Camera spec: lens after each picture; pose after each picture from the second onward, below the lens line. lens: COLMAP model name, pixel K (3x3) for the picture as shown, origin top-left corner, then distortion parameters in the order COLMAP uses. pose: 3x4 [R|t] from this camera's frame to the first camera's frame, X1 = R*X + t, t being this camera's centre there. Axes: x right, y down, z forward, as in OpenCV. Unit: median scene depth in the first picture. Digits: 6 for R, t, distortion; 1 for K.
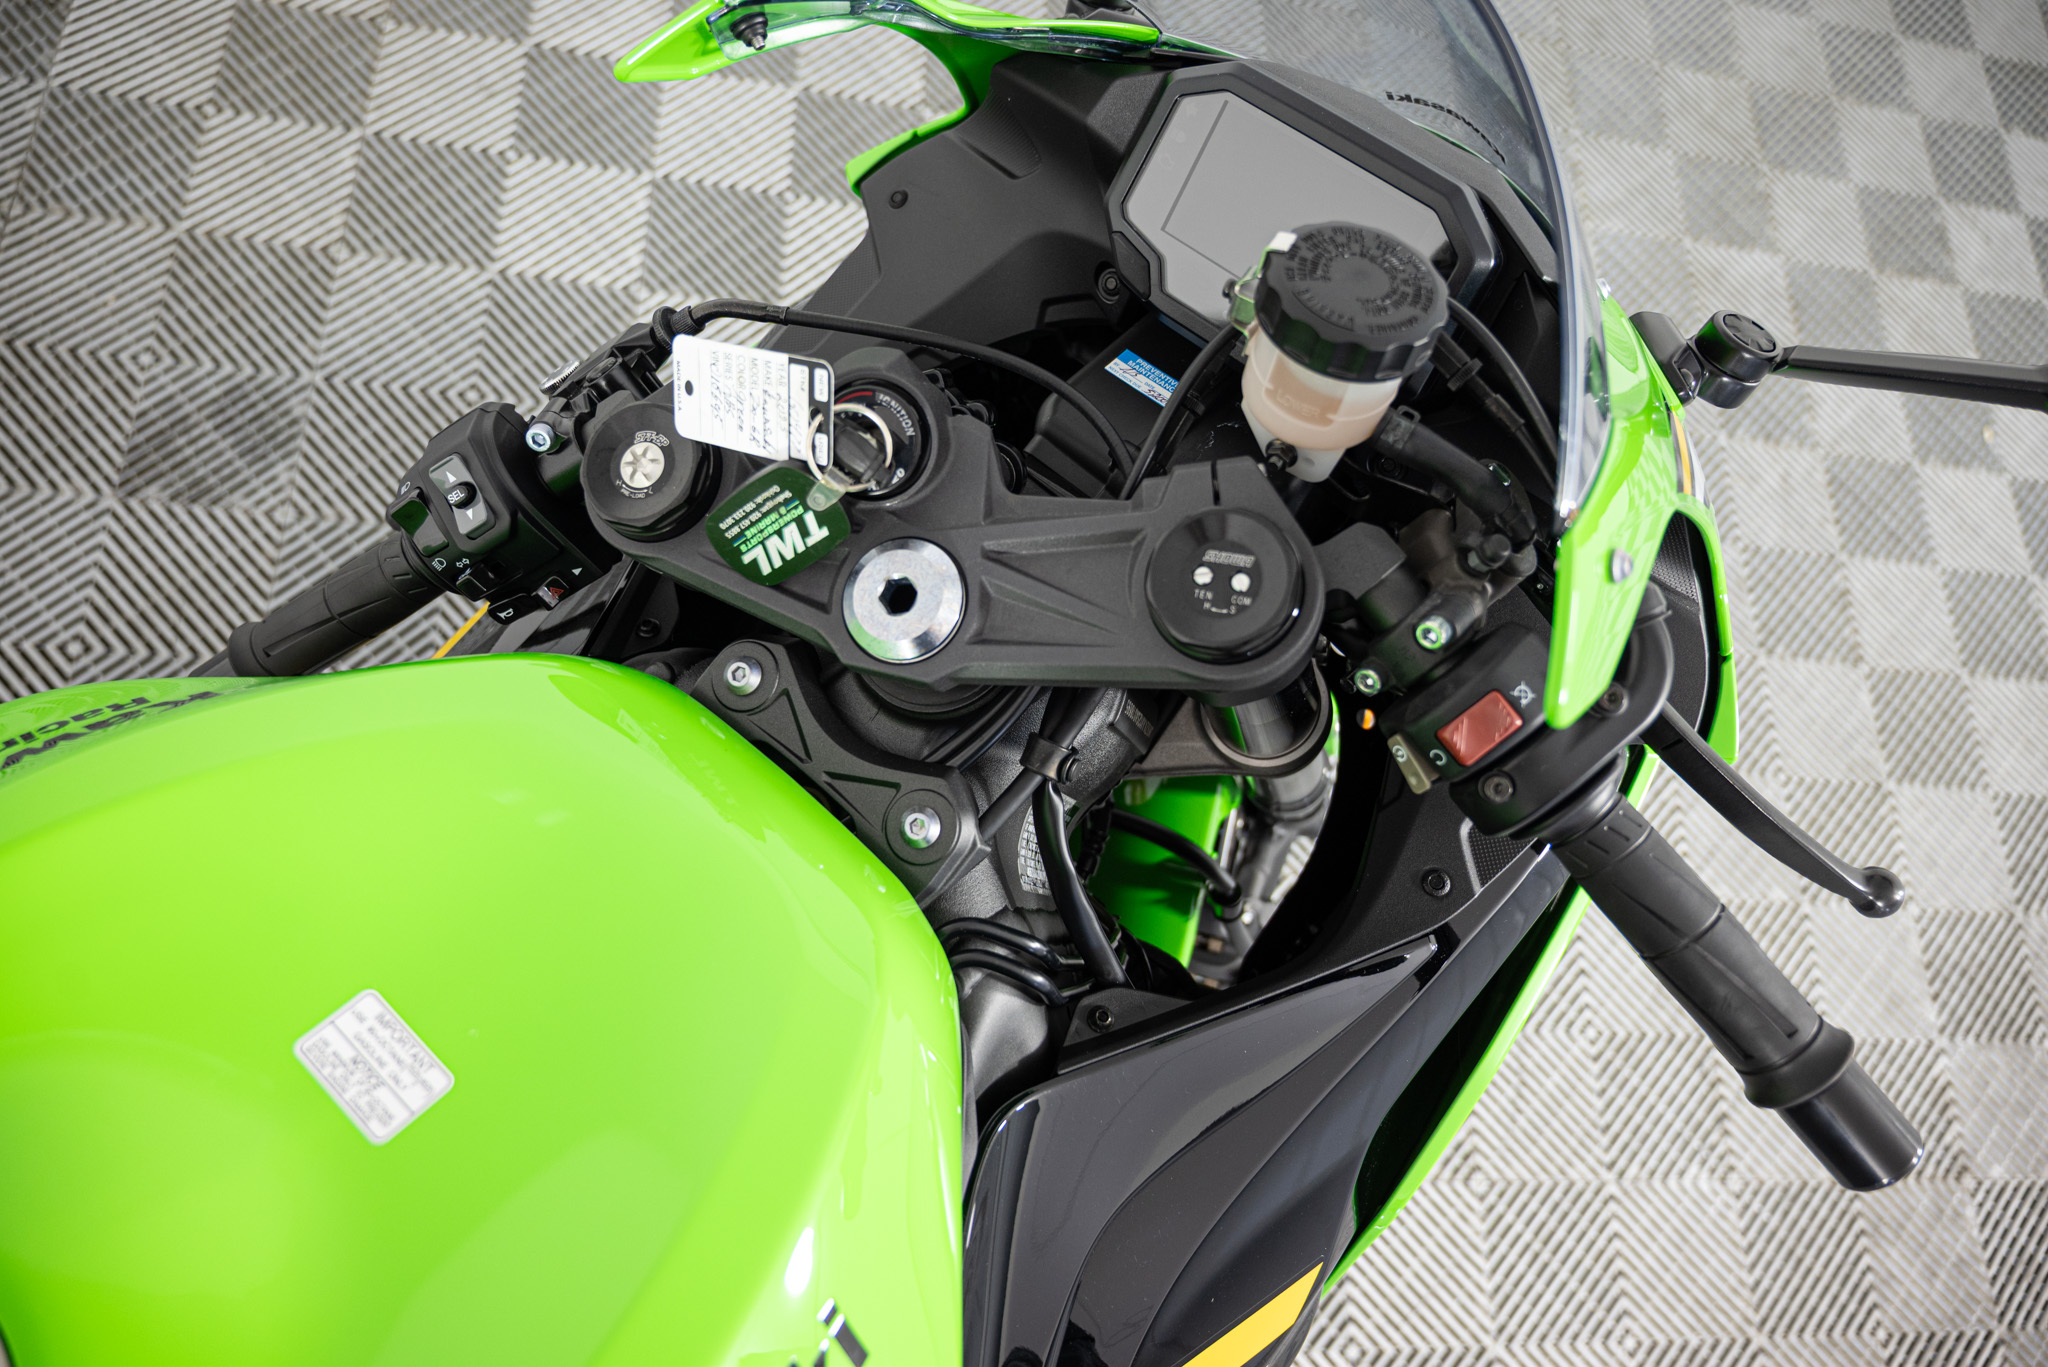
lens RADIAL K [[1373.0, 0, 1024.0], [0, 1373.0, 683.5], [0, 0, 1]] dist [0.000682, 0.000088]
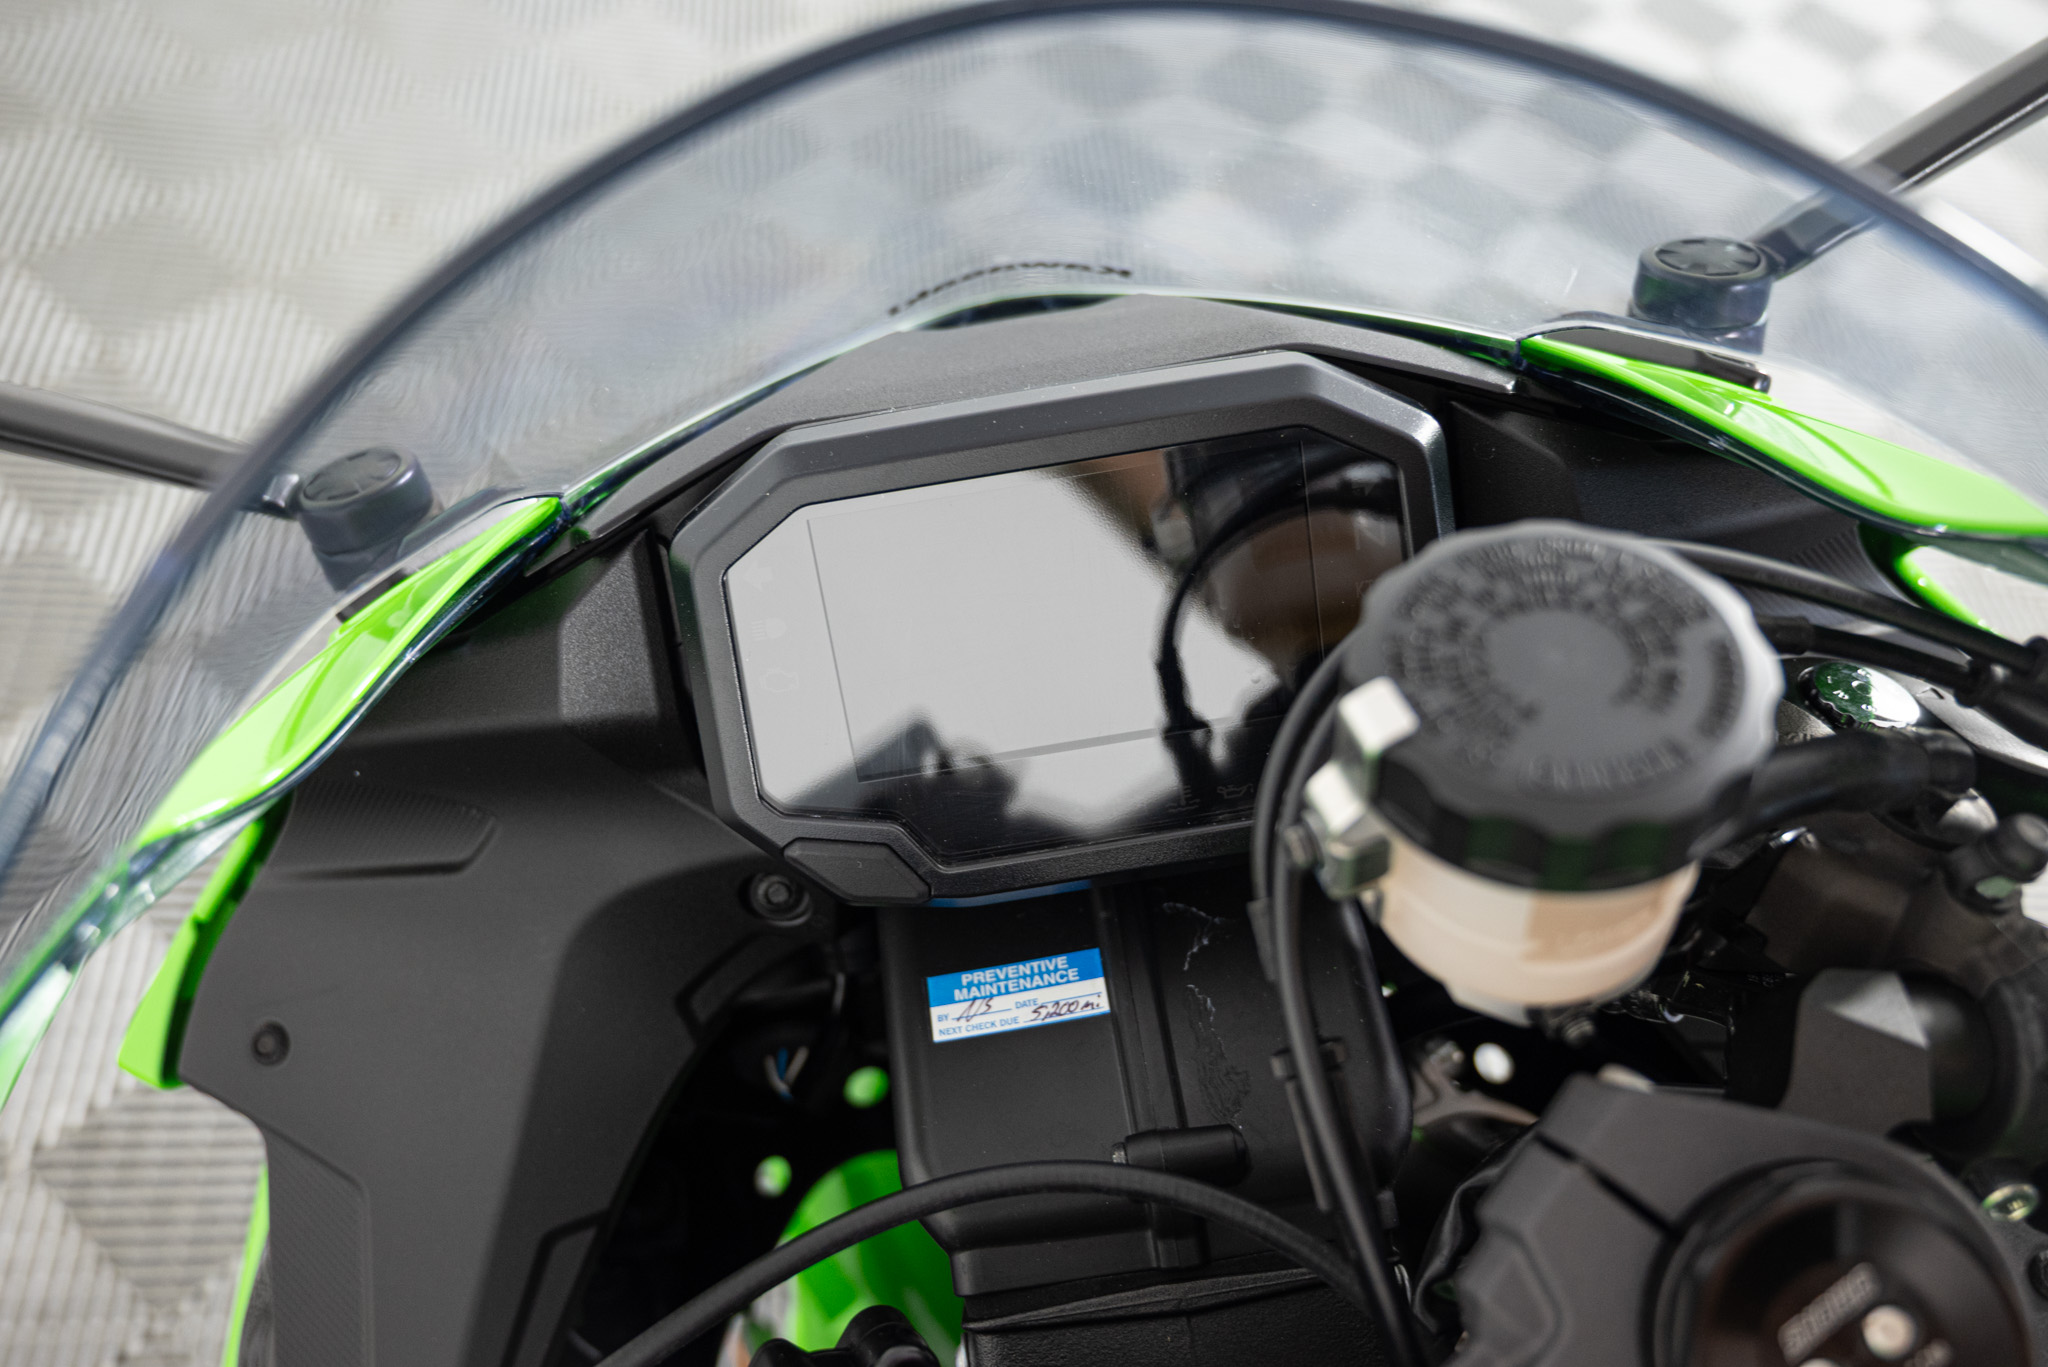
lens RADIAL K [[1878.7, 0, 1024.0], [0, 1878.7, 683.5], [0, 0, 1]] dist [0.000939, -0.000348]
pose [[0.662539, -0.667361, 0.340104, -0.065211], [0.711024, 0.703147, -0.005376, -0.294616], [-0.235556, 0.245384, 0.940372, 0.318483]]
